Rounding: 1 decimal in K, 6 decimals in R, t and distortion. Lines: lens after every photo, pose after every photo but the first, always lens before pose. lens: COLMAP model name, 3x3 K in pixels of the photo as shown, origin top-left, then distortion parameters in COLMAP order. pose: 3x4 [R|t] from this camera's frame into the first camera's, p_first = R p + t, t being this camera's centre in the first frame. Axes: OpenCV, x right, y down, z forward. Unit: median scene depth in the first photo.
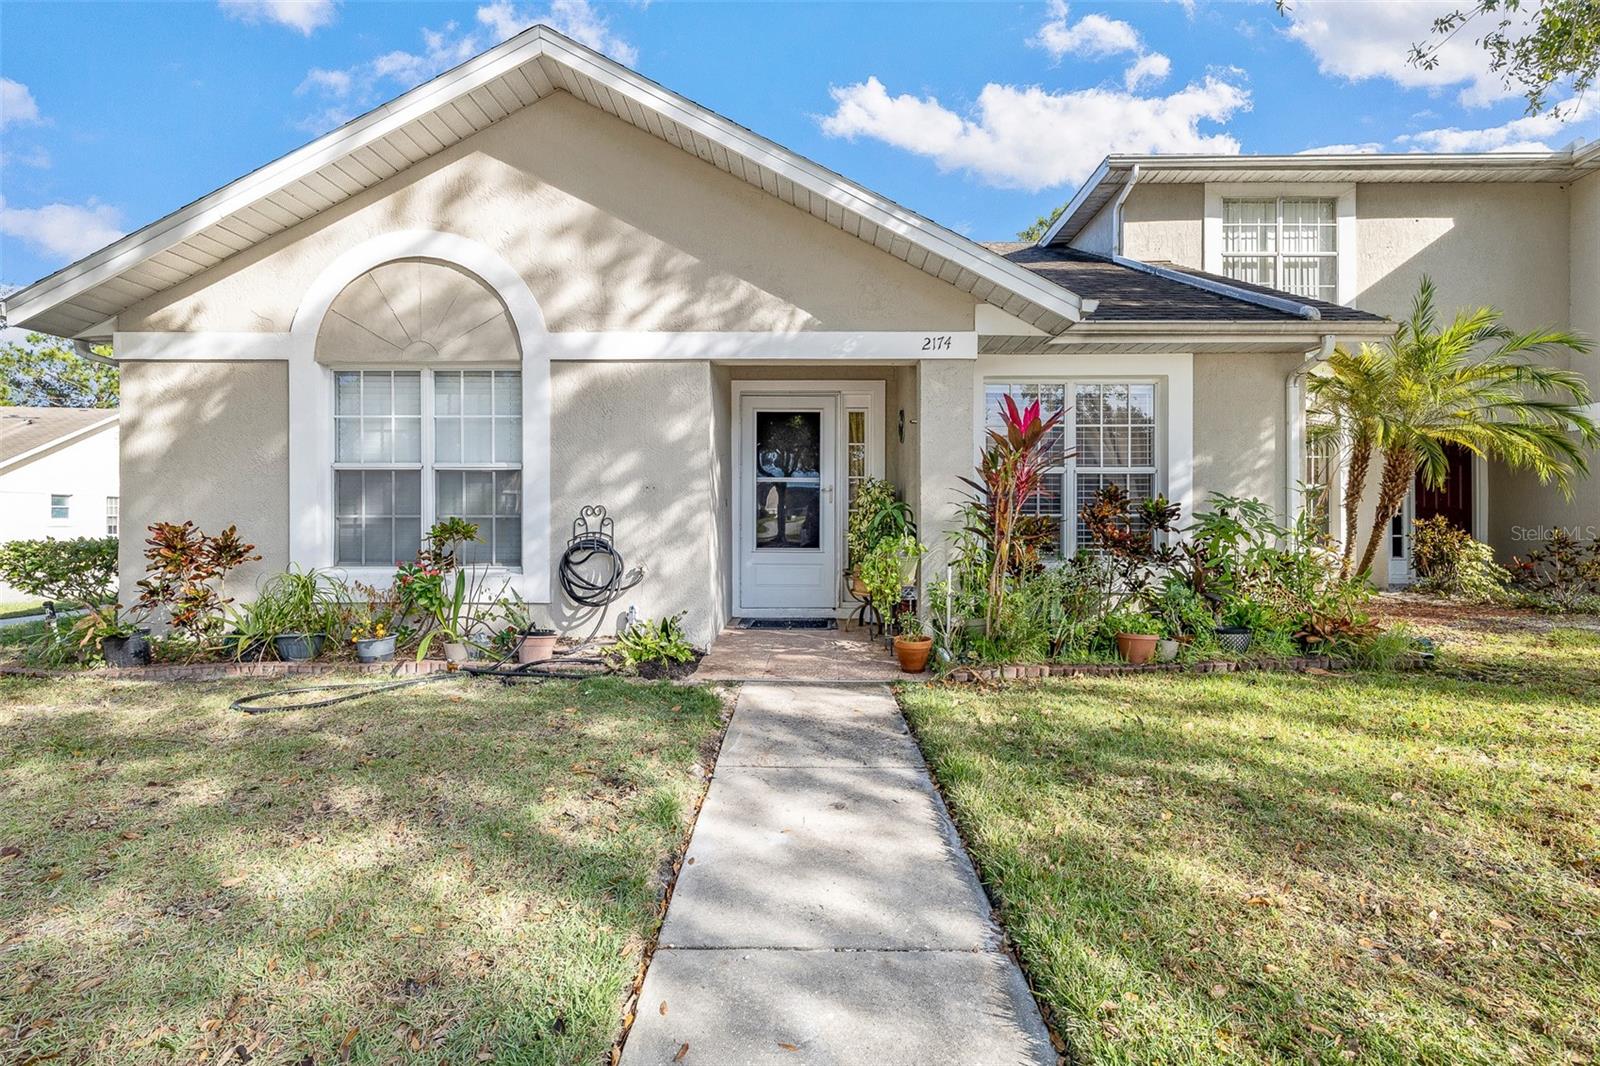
lens RADIAL K [[688.2, 0, 806.9], [0, 688.2, 521.1], [0, 0, 1]] dist [0.005340, -0.000169]
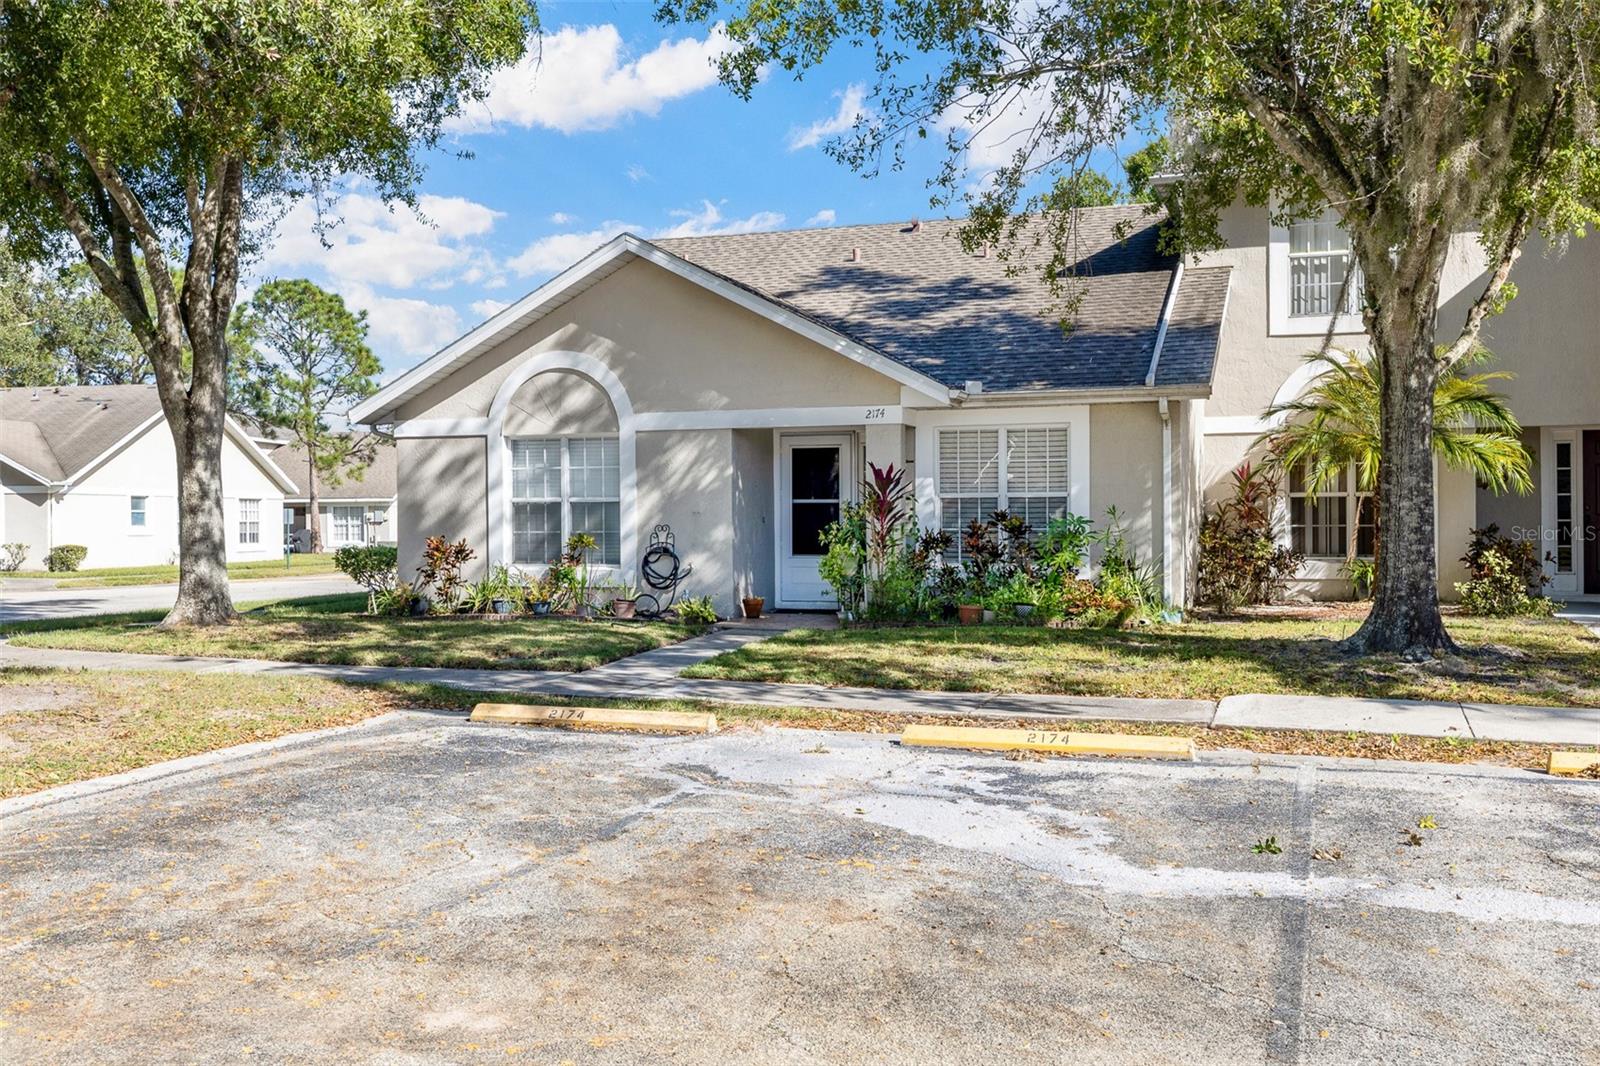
lens RADIAL K [[1376.6, 0, 807.0], [0, 1376.6, 537.1], [0, 0, 1]] dist [0.005759, 0.003004]
pose [[0.951782, -0.001923, -0.306770, 0.942304], [0.005313, 0.999934, 0.010215, -0.025150], [0.306730, -0.011352, 0.951729, -1.829584]]
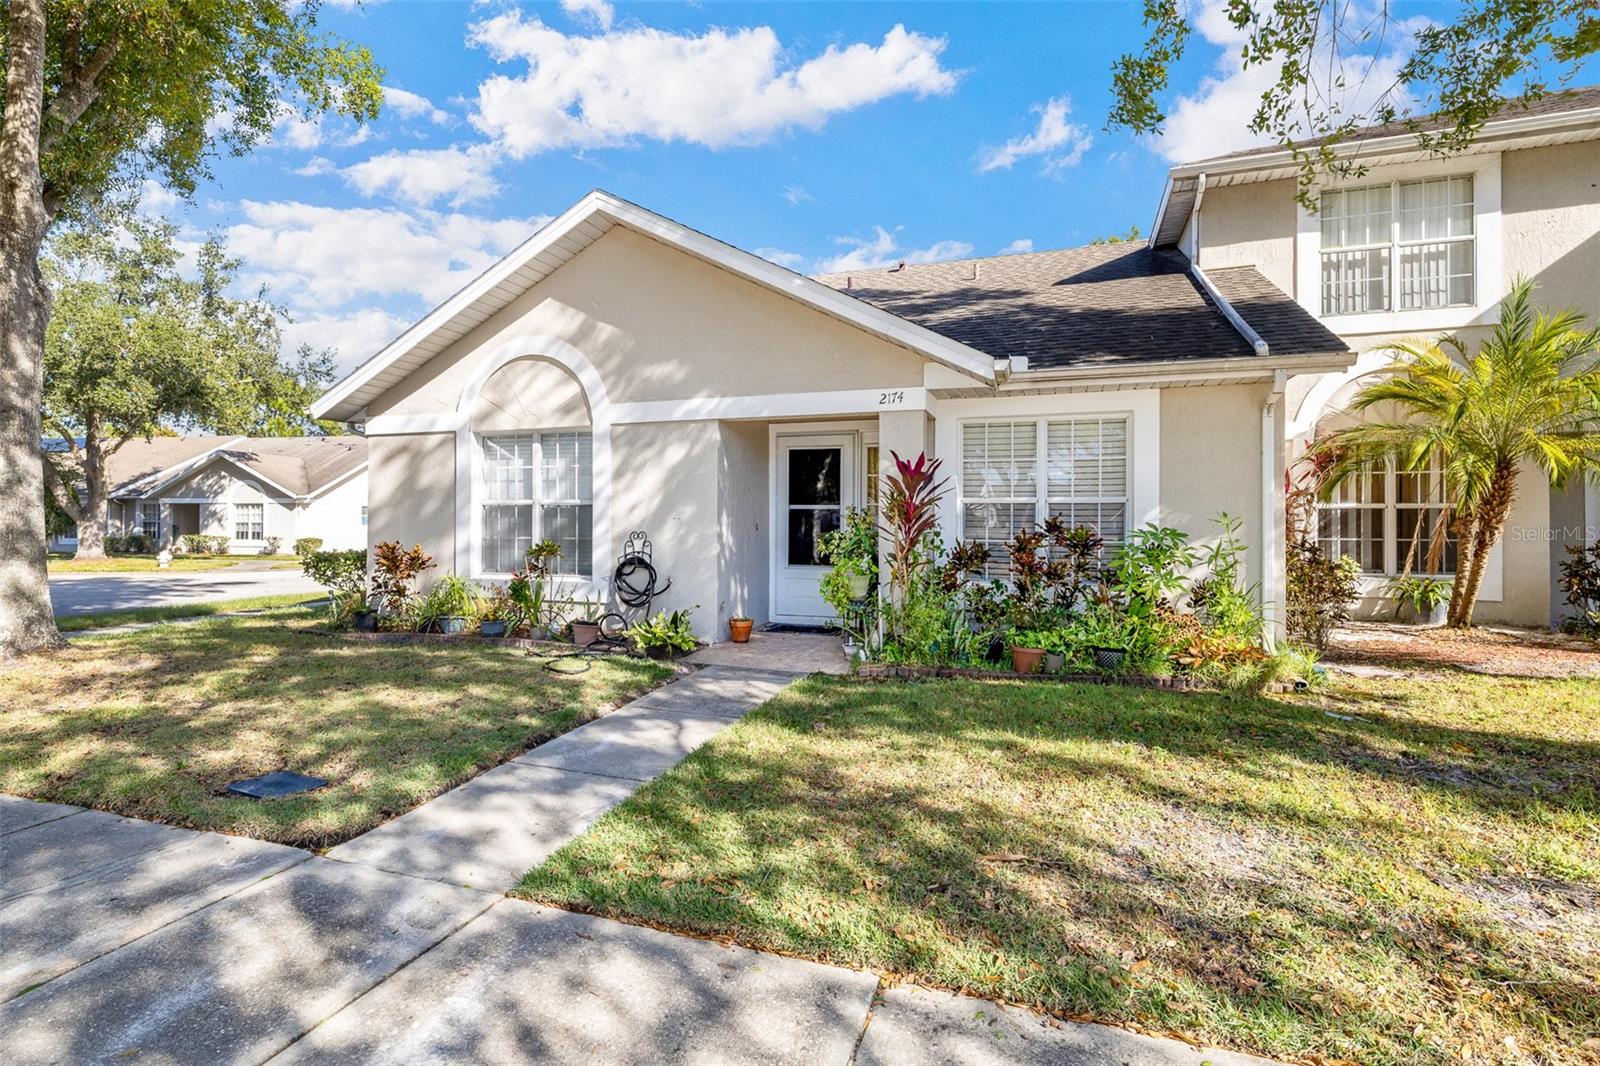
lens RADIAL K [[766.1, 0, 786.4], [0, 766.1, 522.9], [0, 0, 1]] dist [0.000083, 0.000868]
pose [[0.946213, 0.002626, -0.323534, 0.443665], [-0.004631, 0.999975, -0.005428, -0.032830], [0.323512, 0.006634, 0.946201, -0.315528]]
